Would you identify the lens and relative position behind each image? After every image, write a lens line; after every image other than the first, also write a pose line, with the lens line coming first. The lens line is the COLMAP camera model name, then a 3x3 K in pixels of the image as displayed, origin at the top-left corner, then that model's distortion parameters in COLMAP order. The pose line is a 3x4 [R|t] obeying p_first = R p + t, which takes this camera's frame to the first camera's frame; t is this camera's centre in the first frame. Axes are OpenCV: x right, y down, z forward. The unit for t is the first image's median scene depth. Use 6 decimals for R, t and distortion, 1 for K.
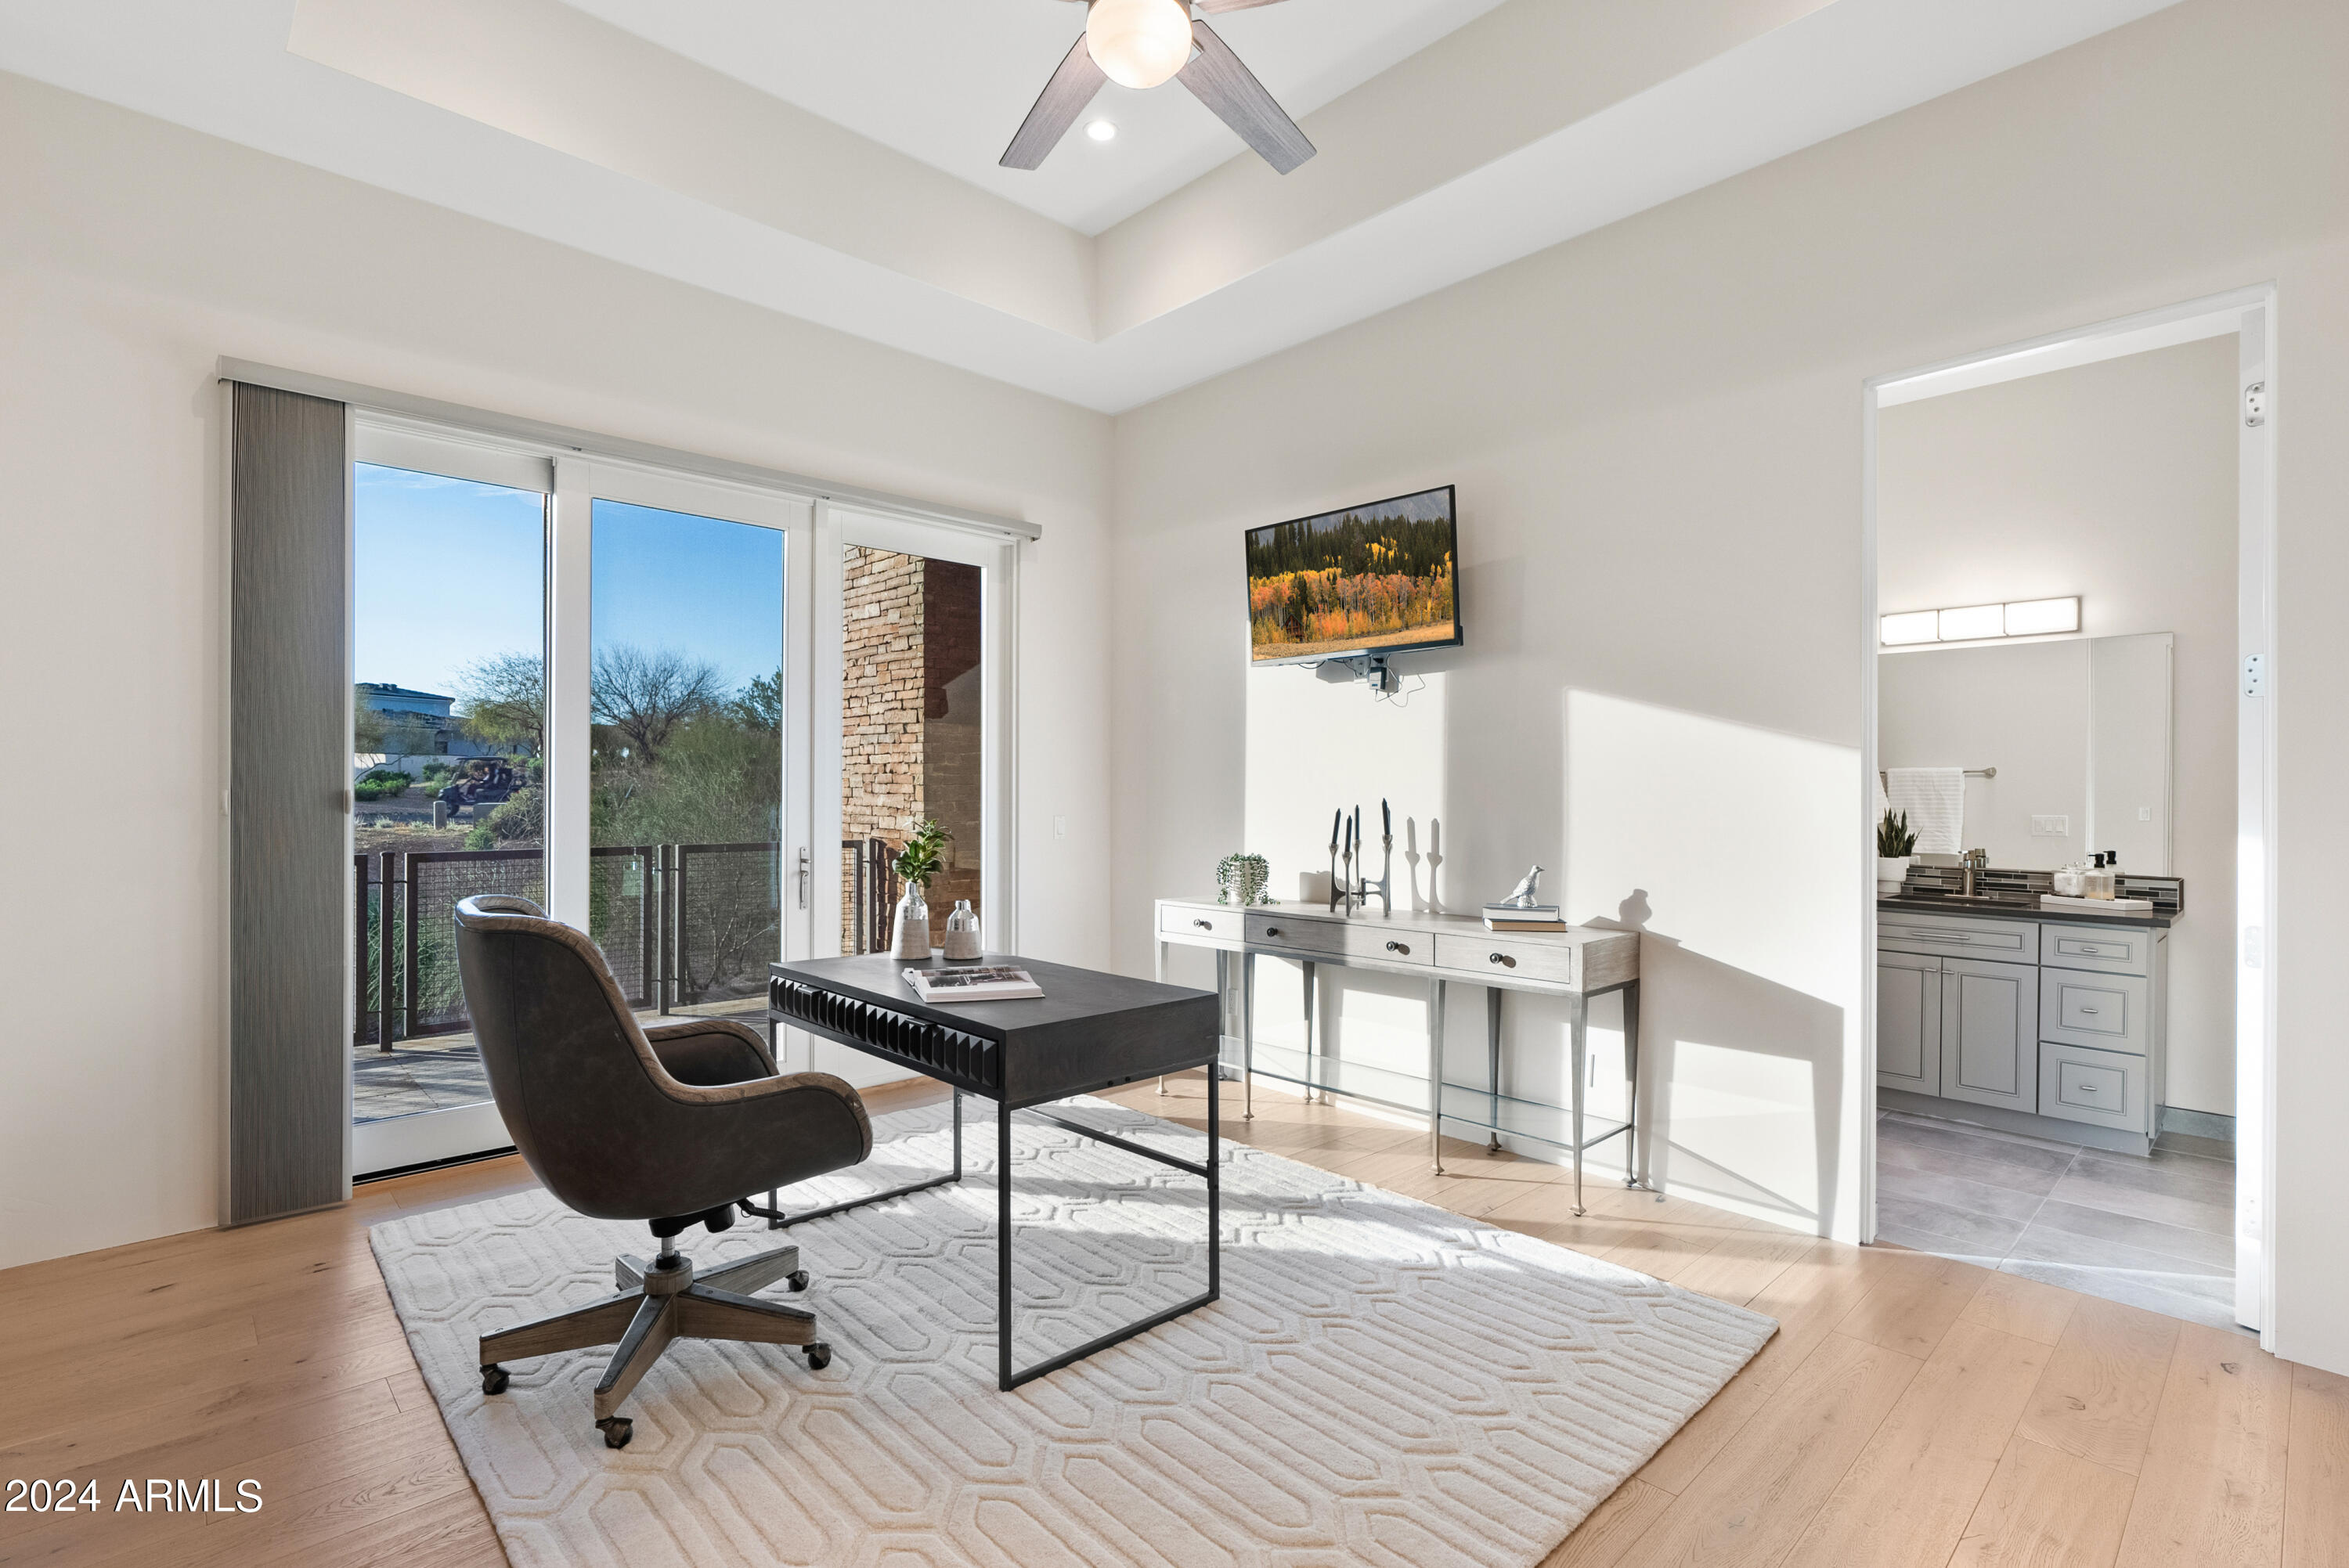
lens RADIAL K [[1097.6, 0, 1169.9], [0, 1097.6, 809.4], [0, 0, 1]] dist [-0.002294, -0.000087]
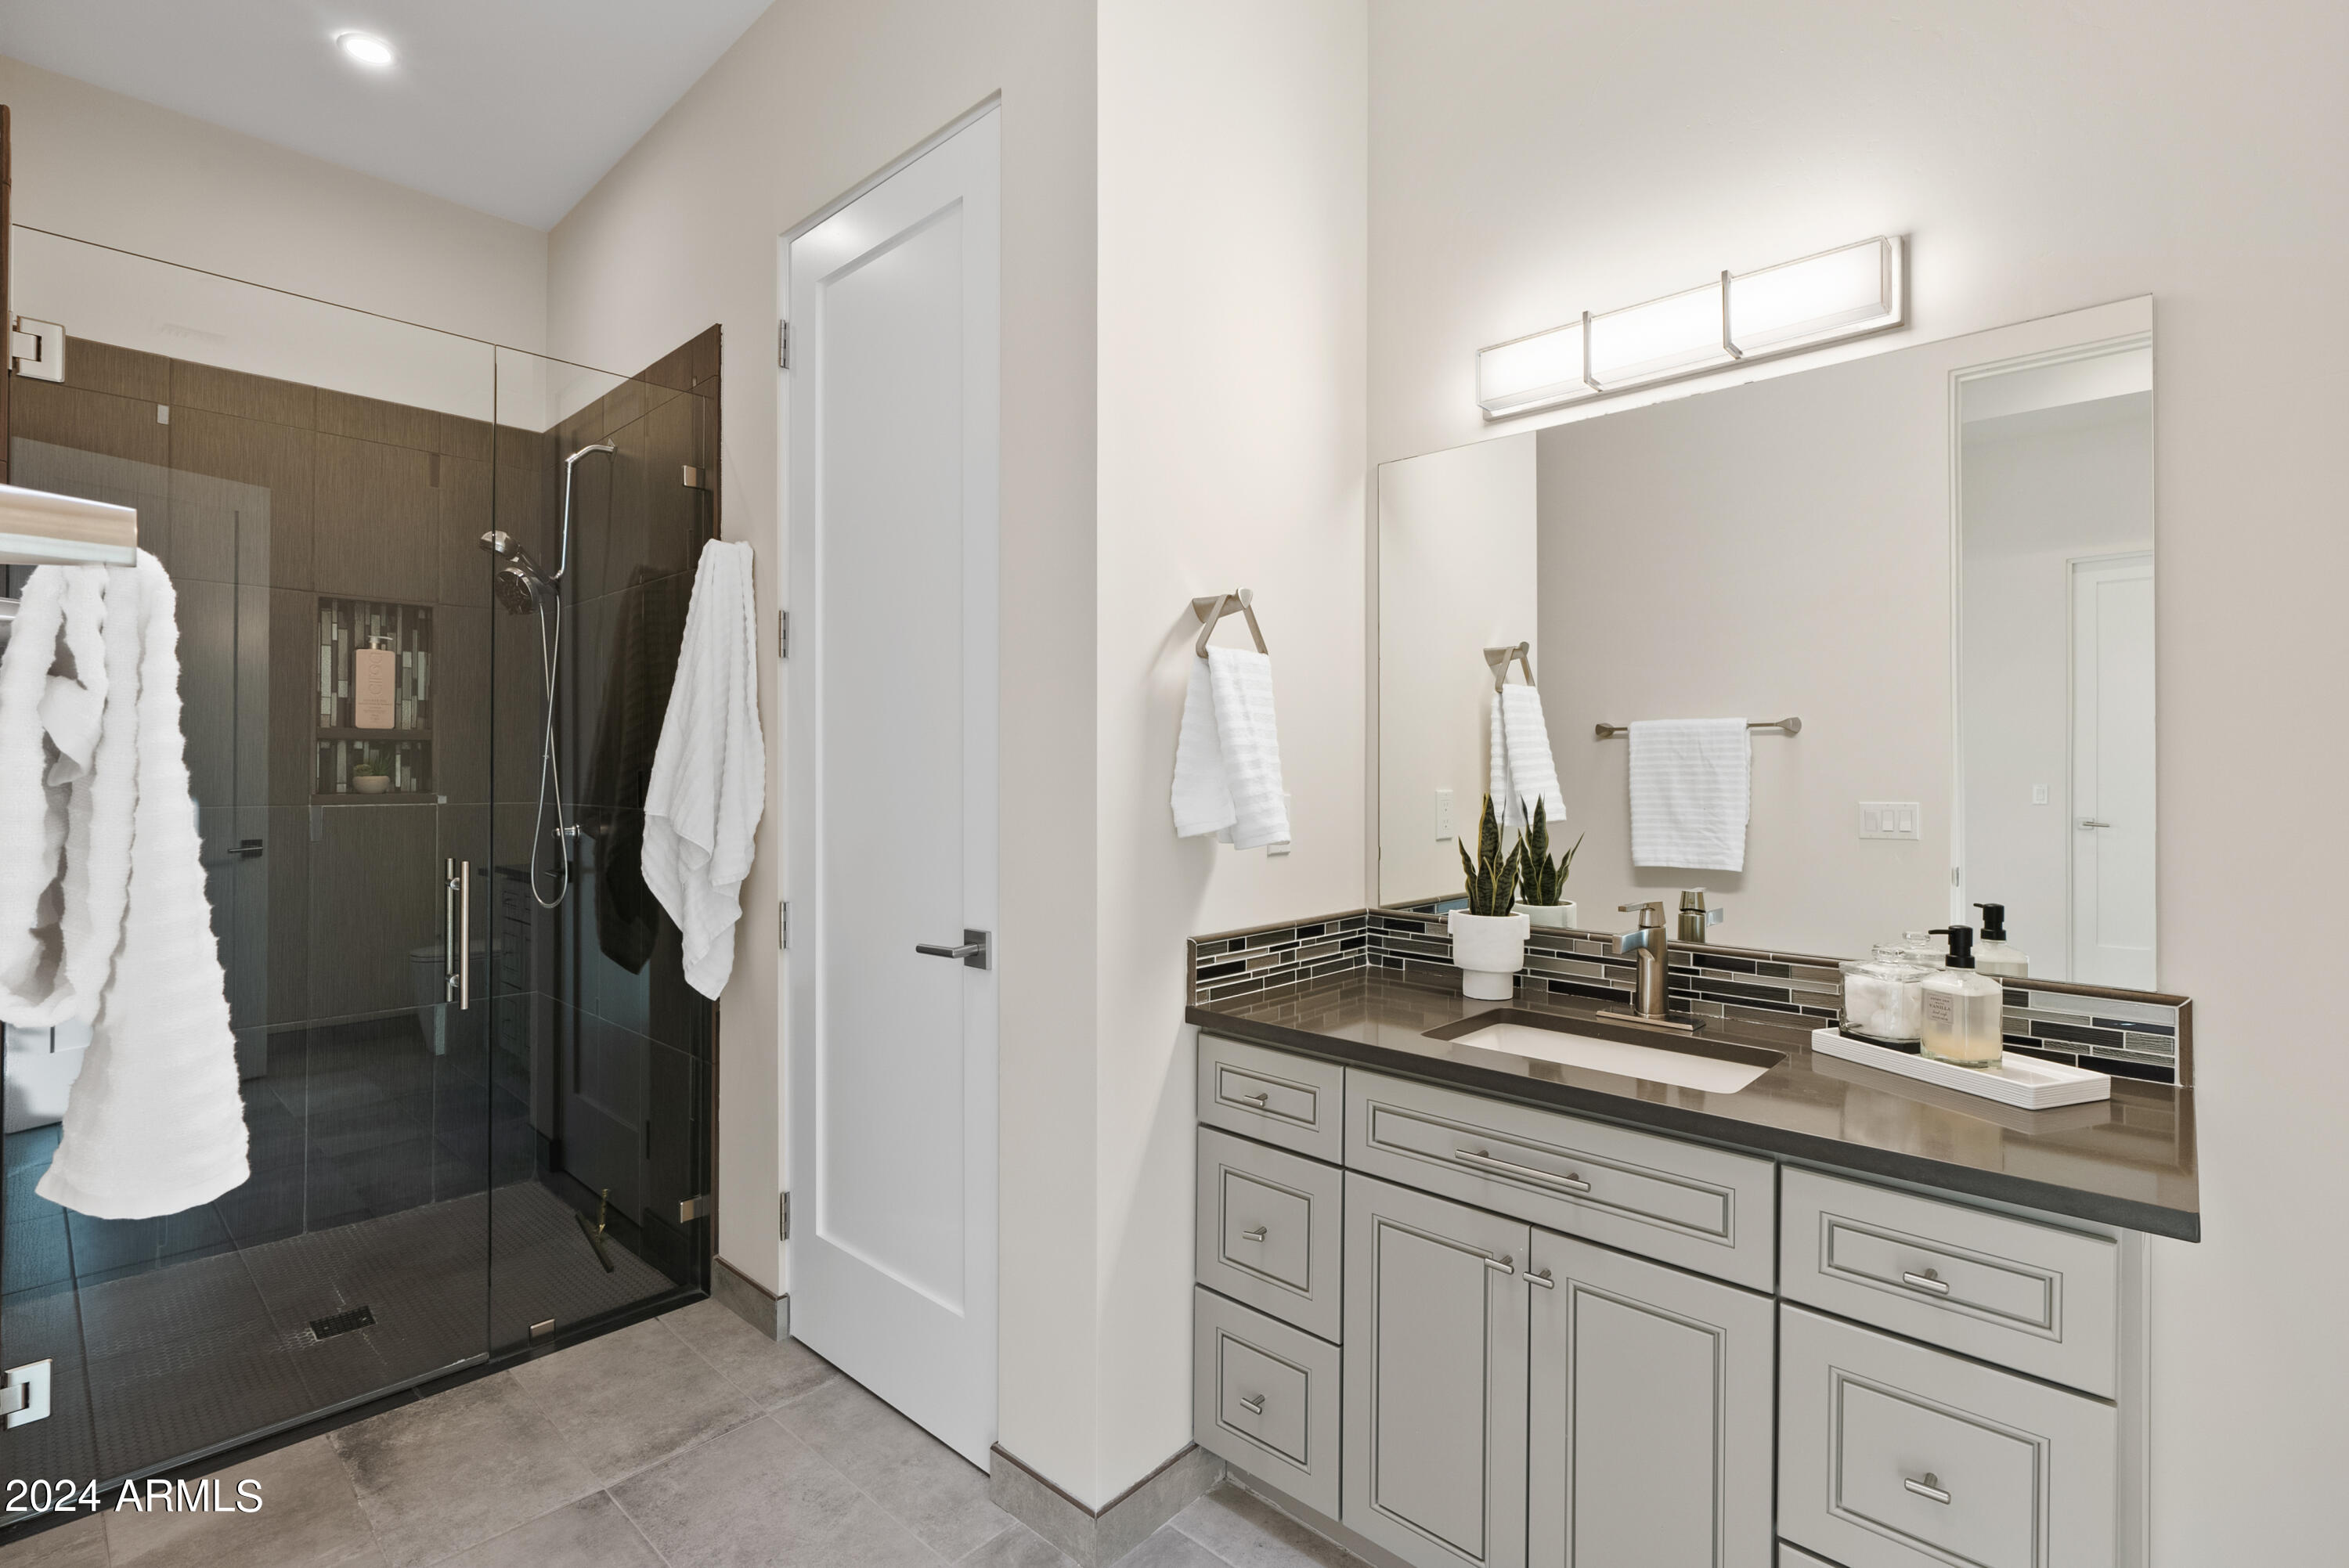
lens RADIAL K [[1071.7, 0, 1174.5], [0, 1071.7, 784.0], [0, 0, 1]] dist [-0.003495, 0.000706]
pose [[0.998586, -0.007112, 0.052687, 0.558946], [0.007309, 0.999967, -0.003557, -0.005647], [-0.052660, 0.003937, 0.998605, 0.647056]]
